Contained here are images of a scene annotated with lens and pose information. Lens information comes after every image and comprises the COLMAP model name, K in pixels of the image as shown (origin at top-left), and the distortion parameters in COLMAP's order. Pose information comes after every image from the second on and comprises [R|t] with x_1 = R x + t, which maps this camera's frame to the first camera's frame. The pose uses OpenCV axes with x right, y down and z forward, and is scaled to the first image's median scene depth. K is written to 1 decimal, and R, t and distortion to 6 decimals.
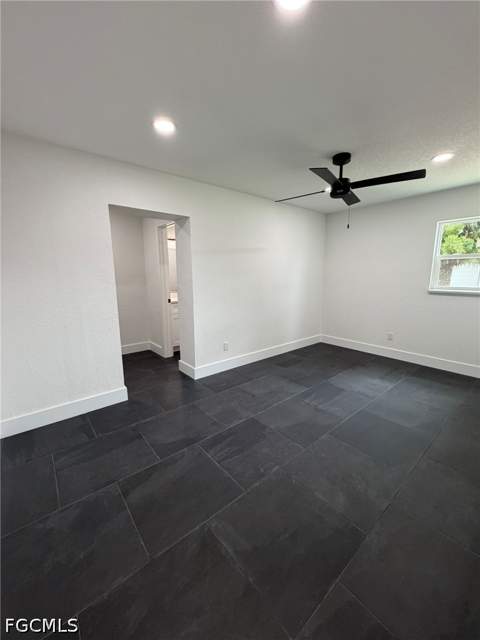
lens RADIAL K [[255.0, 0, 240.0], [0, 255.0, 320.0], [0, 0, 1]] dist [-0.000946, 0.000009]
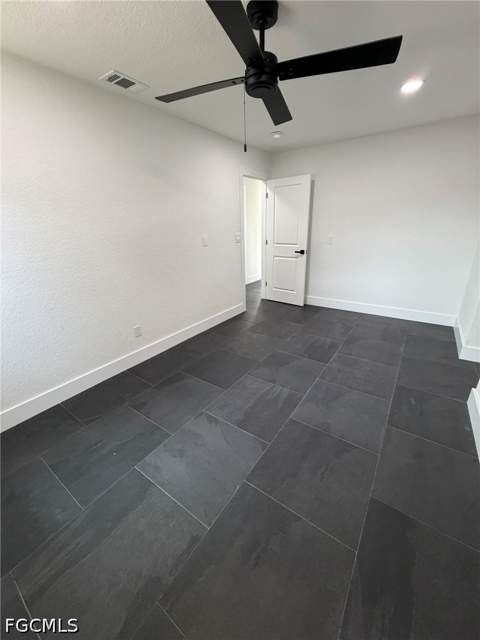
lens RADIAL K [[255.0, 0, 240.0], [0, 255.0, 320.0], [0, 0, 1]] dist [-0.000946, 0.000009]
pose [[-0.964936, 0.123771, -0.231471, 0.659533], [-0.012521, 0.859138, 0.511590, -0.344487], [0.262186, 0.496550, -0.827464, 1.777554]]
